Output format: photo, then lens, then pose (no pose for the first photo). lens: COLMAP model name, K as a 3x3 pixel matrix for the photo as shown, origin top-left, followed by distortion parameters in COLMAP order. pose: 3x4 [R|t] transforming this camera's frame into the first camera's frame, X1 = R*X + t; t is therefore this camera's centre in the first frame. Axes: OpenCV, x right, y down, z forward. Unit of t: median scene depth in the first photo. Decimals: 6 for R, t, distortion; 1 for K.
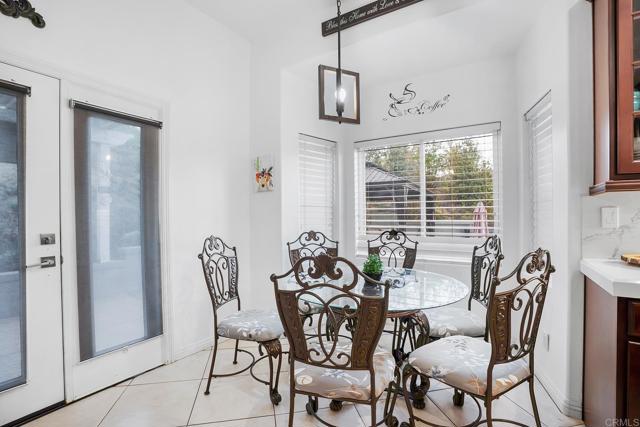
lens RADIAL K [[299.8, 0, 322.2], [0, 299.8, 217.7], [0, 0, 1]] dist [-0.051335, 0.014200]
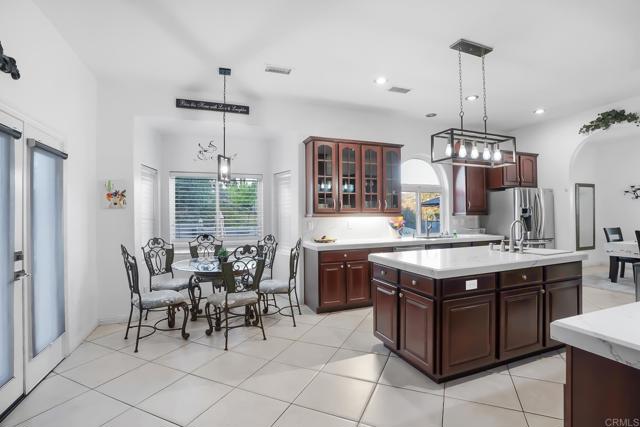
lens RADIAL K [[299.8, 0, 317.7], [0, 299.8, 212.7], [0, 0, 1]] dist [-0.051335, 0.014200]
pose [[0.592404, 0.006691, 0.805613, -0.695387], [0.010004, 0.999827, -0.015660, -0.043243], [-0.805579, 0.017337, 0.592235, -0.412227]]
